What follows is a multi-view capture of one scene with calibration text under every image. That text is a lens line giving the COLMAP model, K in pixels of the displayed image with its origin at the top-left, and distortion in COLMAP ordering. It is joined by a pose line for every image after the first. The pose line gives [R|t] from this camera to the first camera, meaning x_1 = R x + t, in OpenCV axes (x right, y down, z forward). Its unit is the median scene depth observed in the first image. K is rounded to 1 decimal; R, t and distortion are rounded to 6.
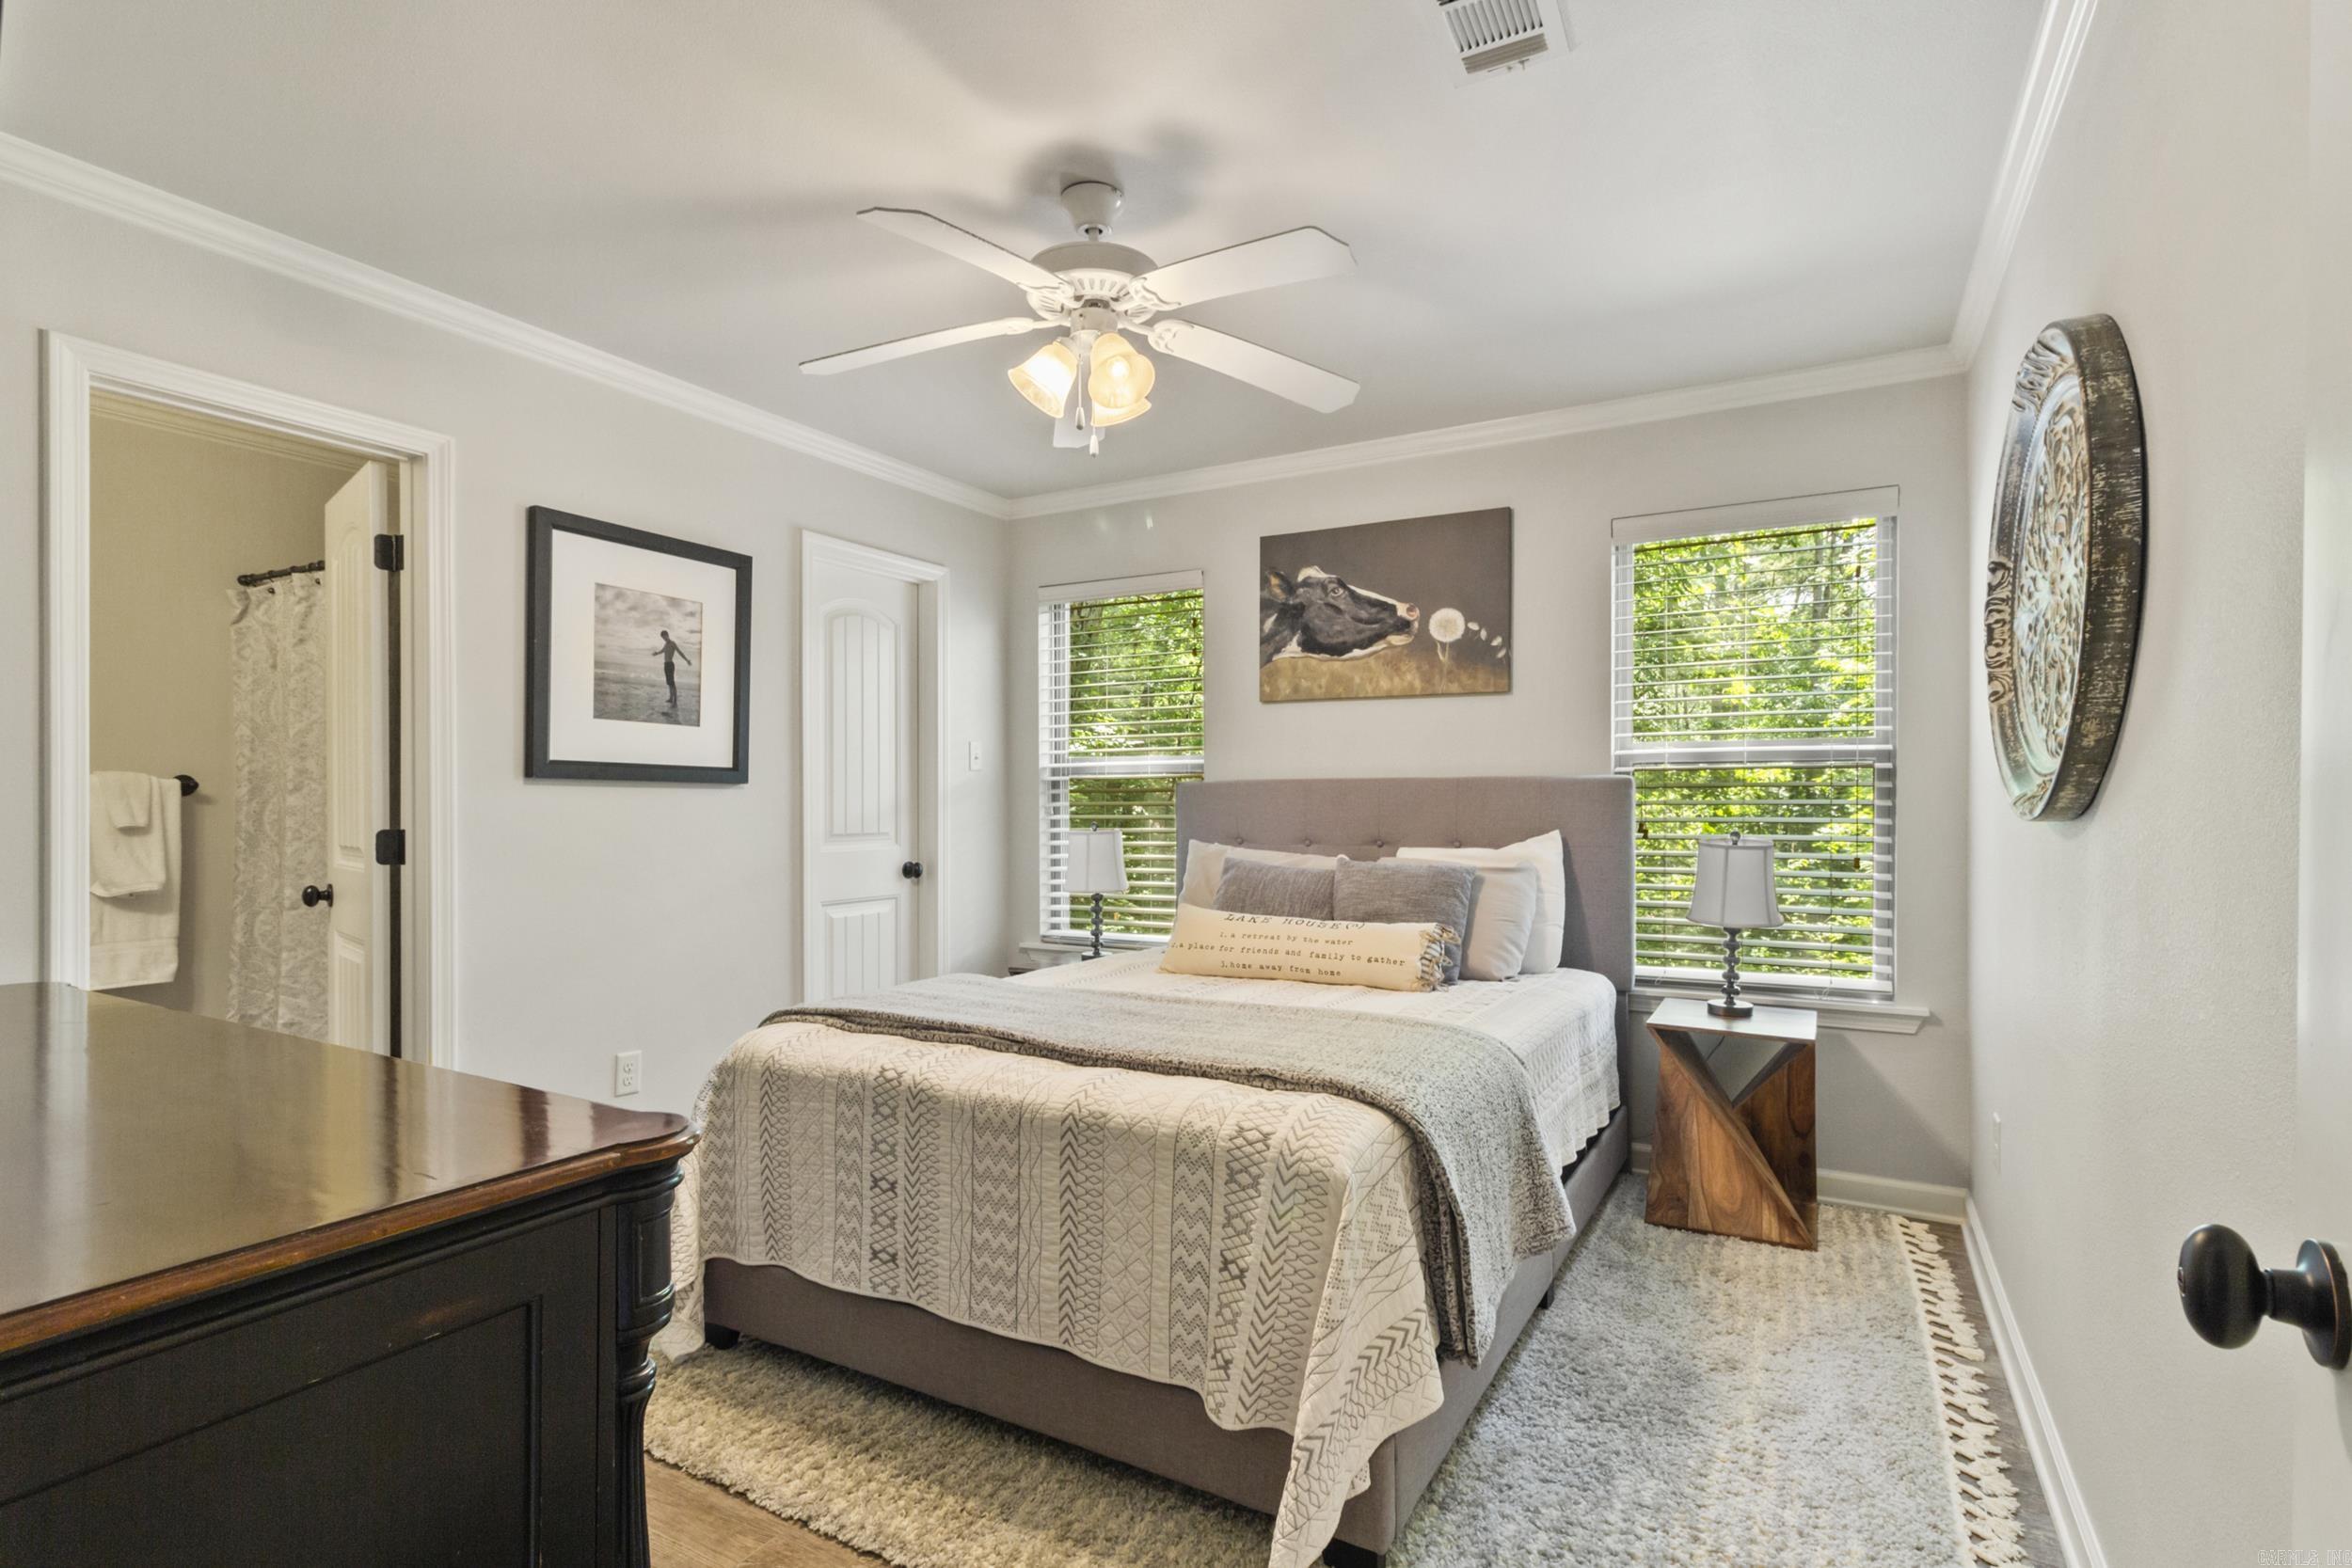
lens RADIAL K [[1118.0, 0, 1179.7], [0, 1118.0, 797.3], [0, 0, 1]] dist [0.000902, 0.000026]
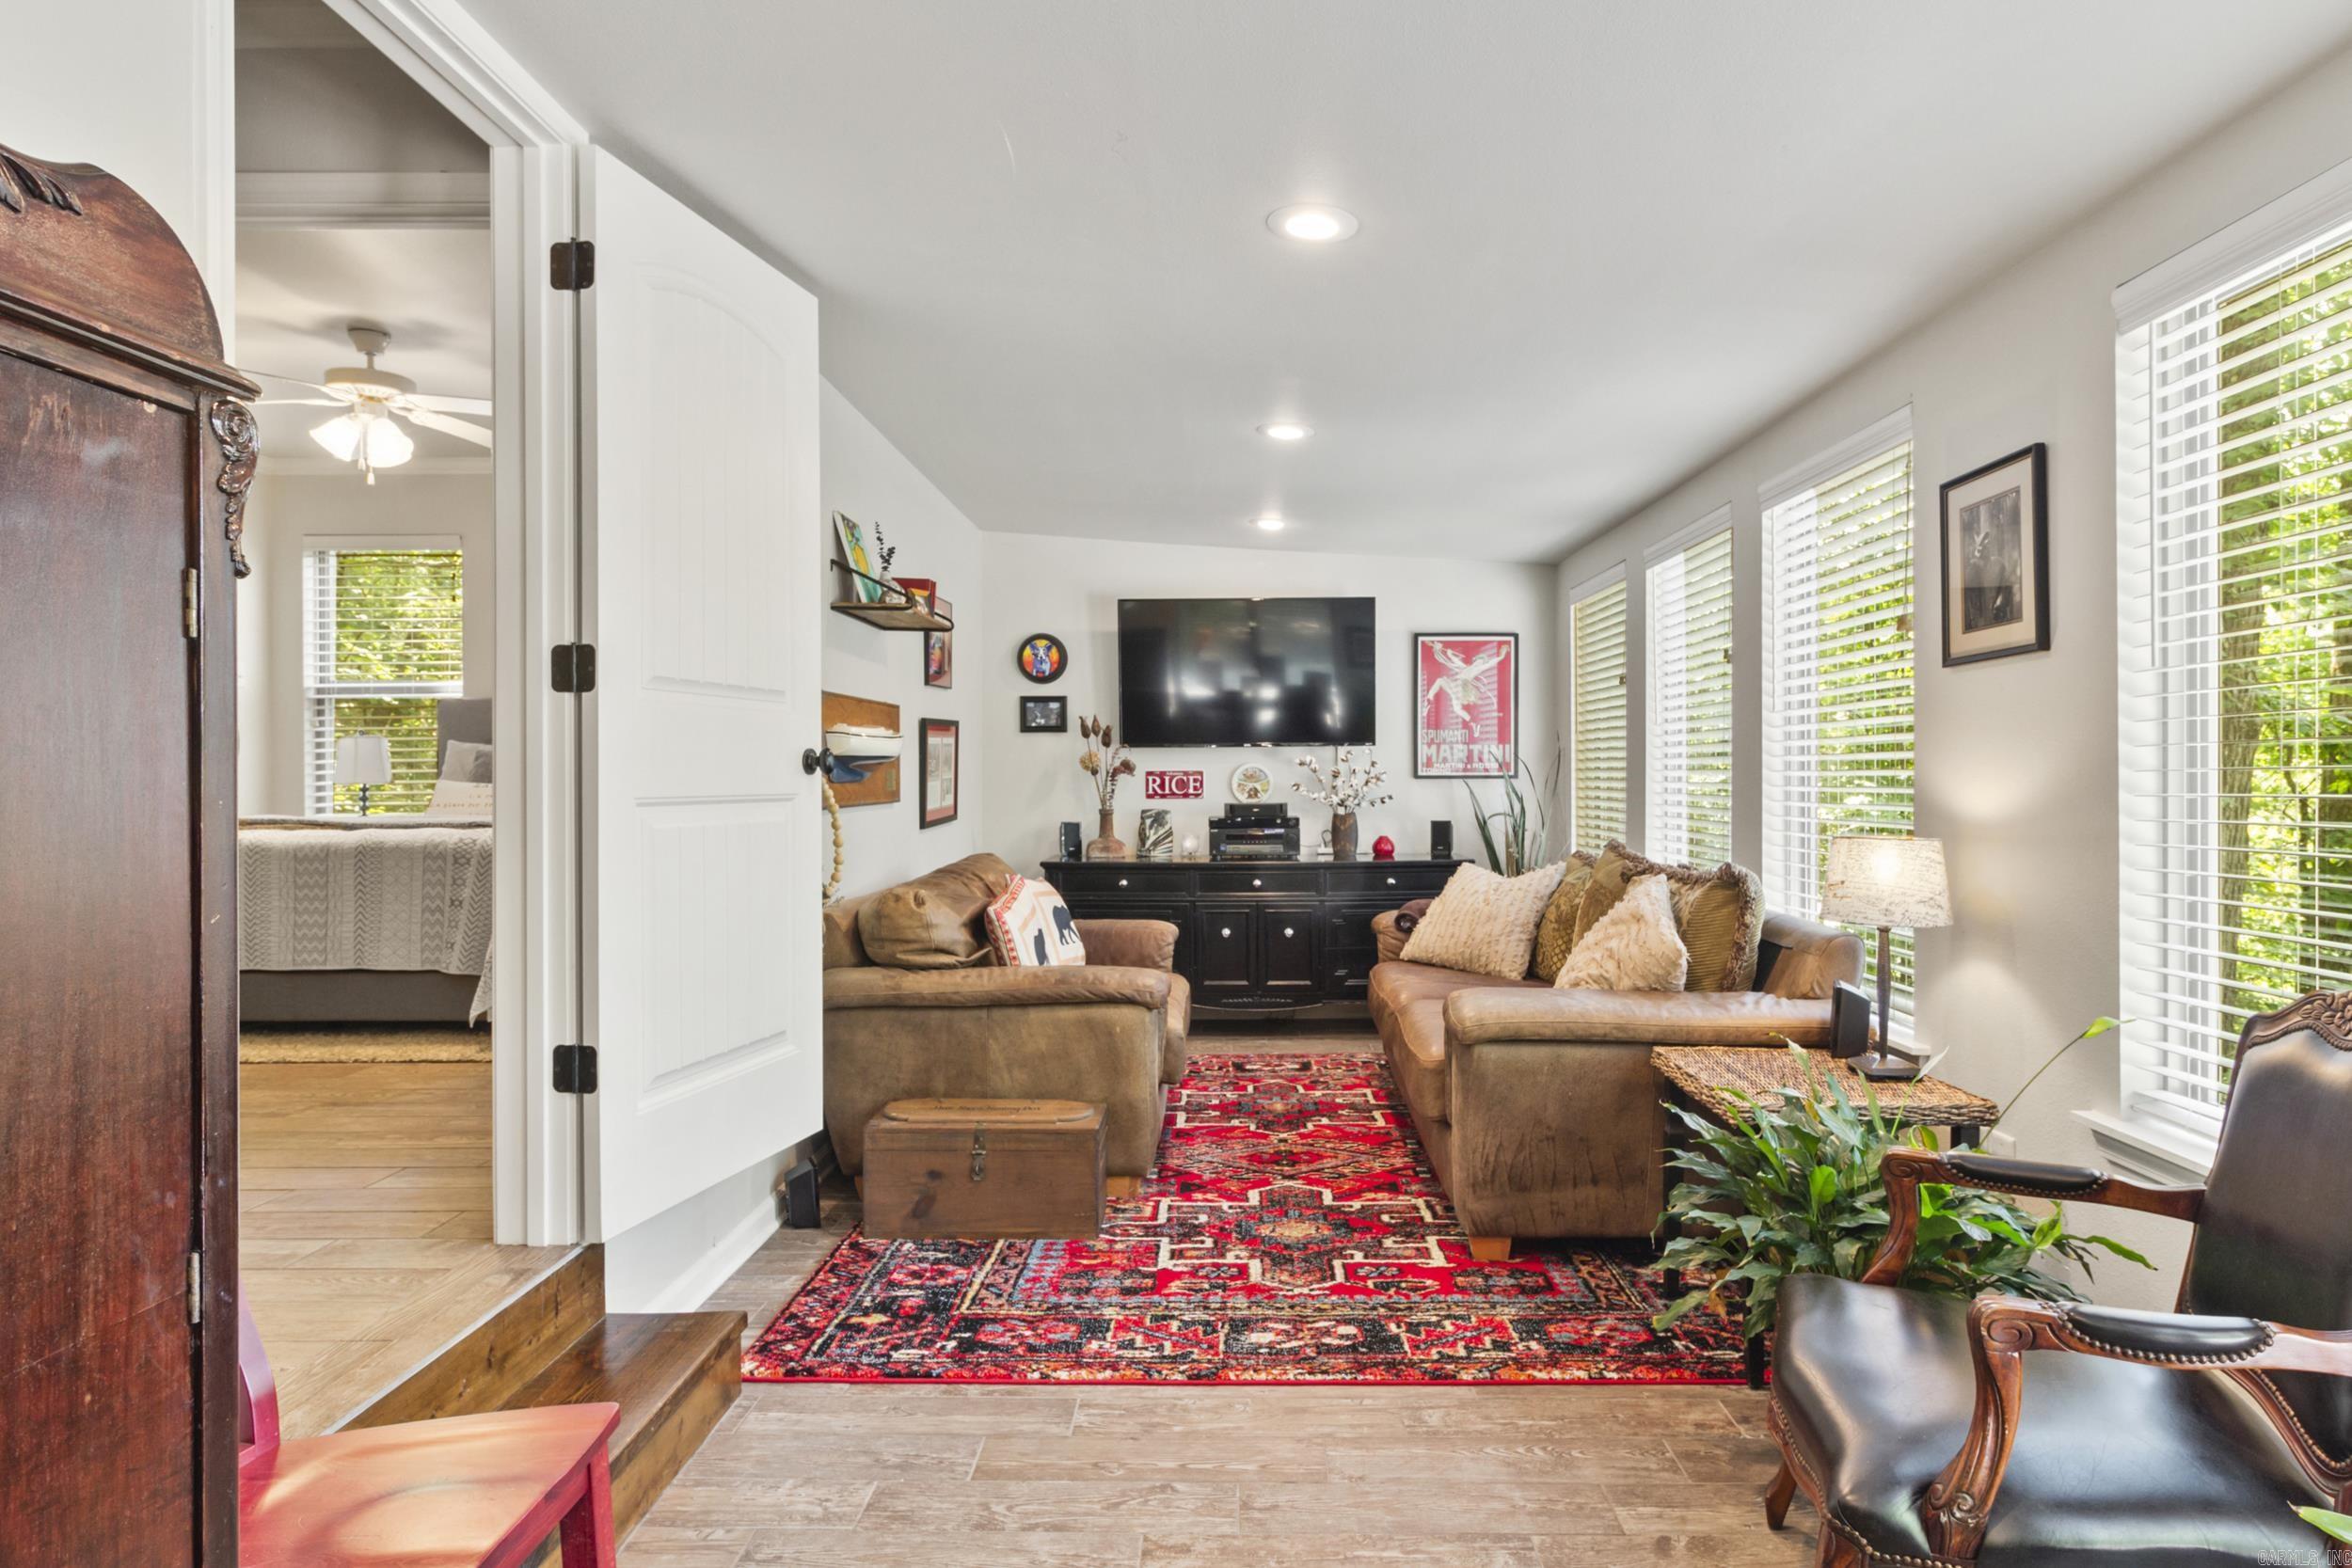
lens RADIAL K [[1288.4, 0, 1196.1], [0, 1288.4, 778.3], [0, 0, 1]] dist [0.005053, 0.000732]
pose [[0.870854, -0.001898, 0.491538, 0.050644], [0.000216, 0.999994, 0.003479, 0.136694], [-0.491542, -0.002923, 0.870849, -1.363277]]
